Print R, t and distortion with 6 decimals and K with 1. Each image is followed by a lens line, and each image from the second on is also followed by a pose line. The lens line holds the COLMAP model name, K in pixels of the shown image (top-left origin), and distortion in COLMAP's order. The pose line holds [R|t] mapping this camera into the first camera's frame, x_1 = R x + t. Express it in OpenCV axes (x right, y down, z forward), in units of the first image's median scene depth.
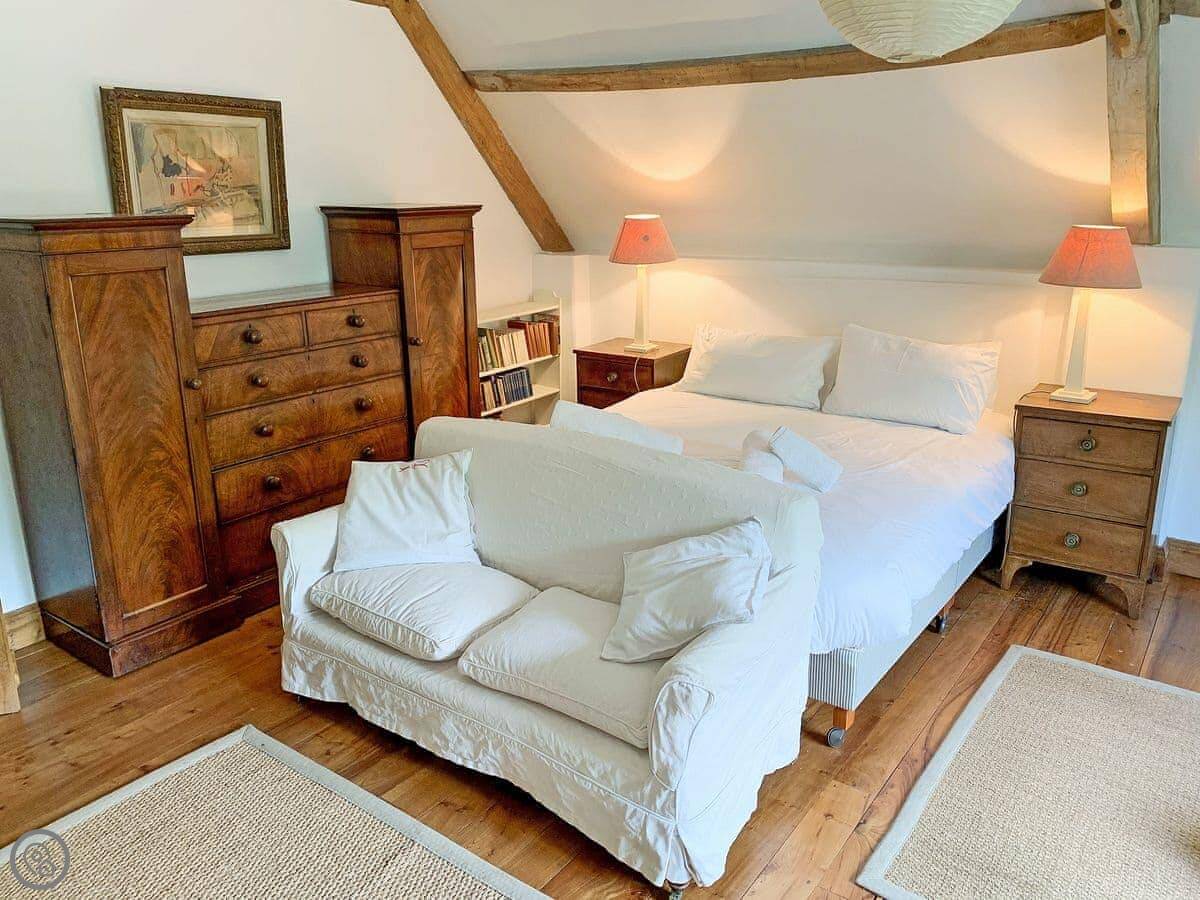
lens RADIAL K [[906.4, 0, 604.0], [0, 906.4, 445.4], [0, 0, 1]] dist [-0.000461, -0.006021]
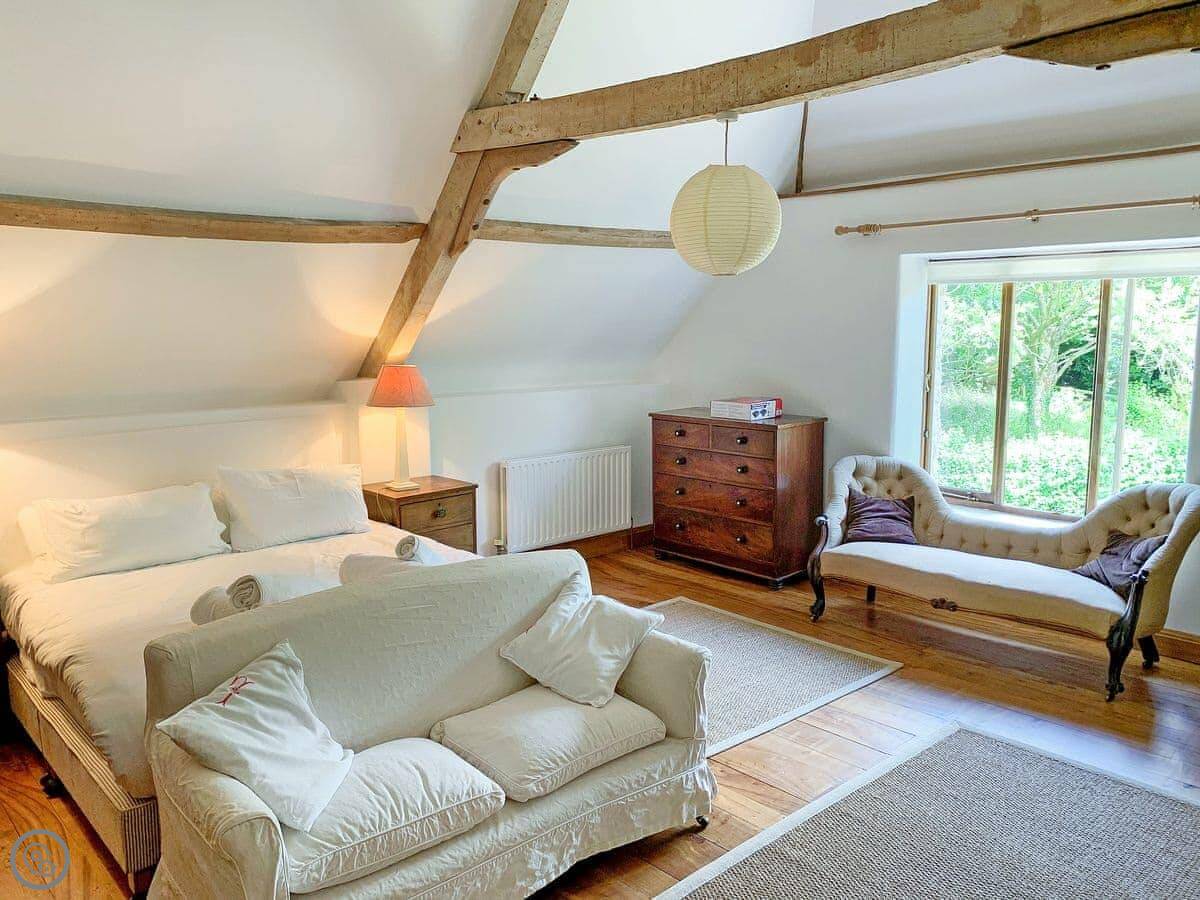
lens RADIAL K [[906.4, 0, 605.1], [0, 906.4, 449.2], [0, 0, 1]] dist [-0.000461, -0.006021]
pose [[0.183437, -0.125527, 0.974984, -1.026743], [0.270573, 0.959952, 0.072685, -0.170658], [-0.945061, 0.250472, 0.210055, 0.562060]]
